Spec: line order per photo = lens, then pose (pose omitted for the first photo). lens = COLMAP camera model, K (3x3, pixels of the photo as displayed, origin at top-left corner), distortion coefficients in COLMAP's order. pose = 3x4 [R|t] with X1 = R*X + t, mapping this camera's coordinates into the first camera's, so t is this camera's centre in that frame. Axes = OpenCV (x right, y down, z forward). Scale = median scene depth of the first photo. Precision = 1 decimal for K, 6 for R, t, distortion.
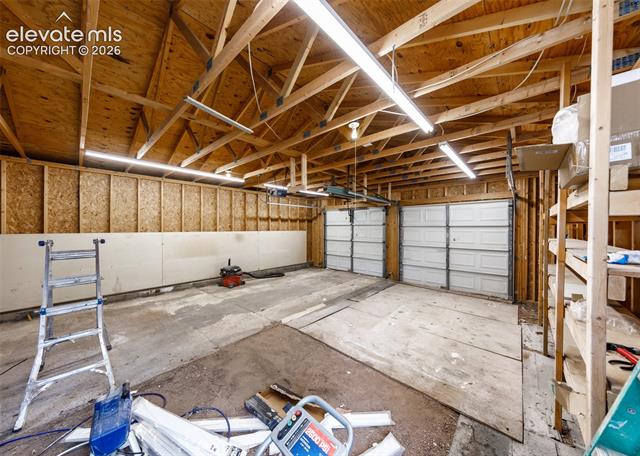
lens RADIAL K [[222.1, 0, 326.7], [0, 222.1, 228.8], [0, 0, 1]] dist [0.011536, 0.000044]
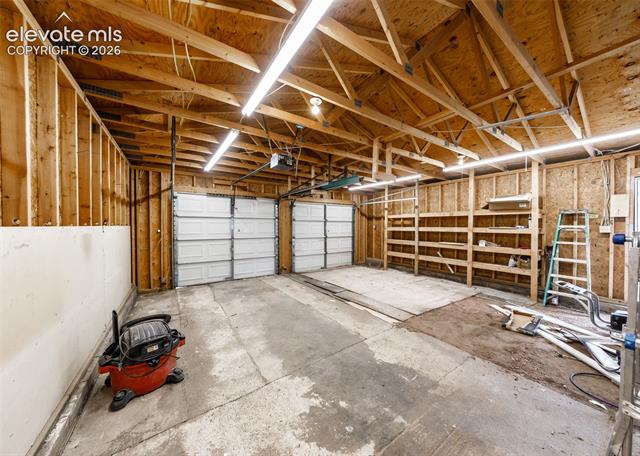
lens RADIAL K [[222.1, 0, 326.7], [0, 222.1, 228.8], [0, 0, 1]] dist [0.011536, 0.000044]
pose [[0.227315, -0.016999, 0.973673, -0.739756], [0.001914, 0.999854, 0.017009, 0.013182], [-0.973819, -0.002003, 0.227314, 0.692948]]
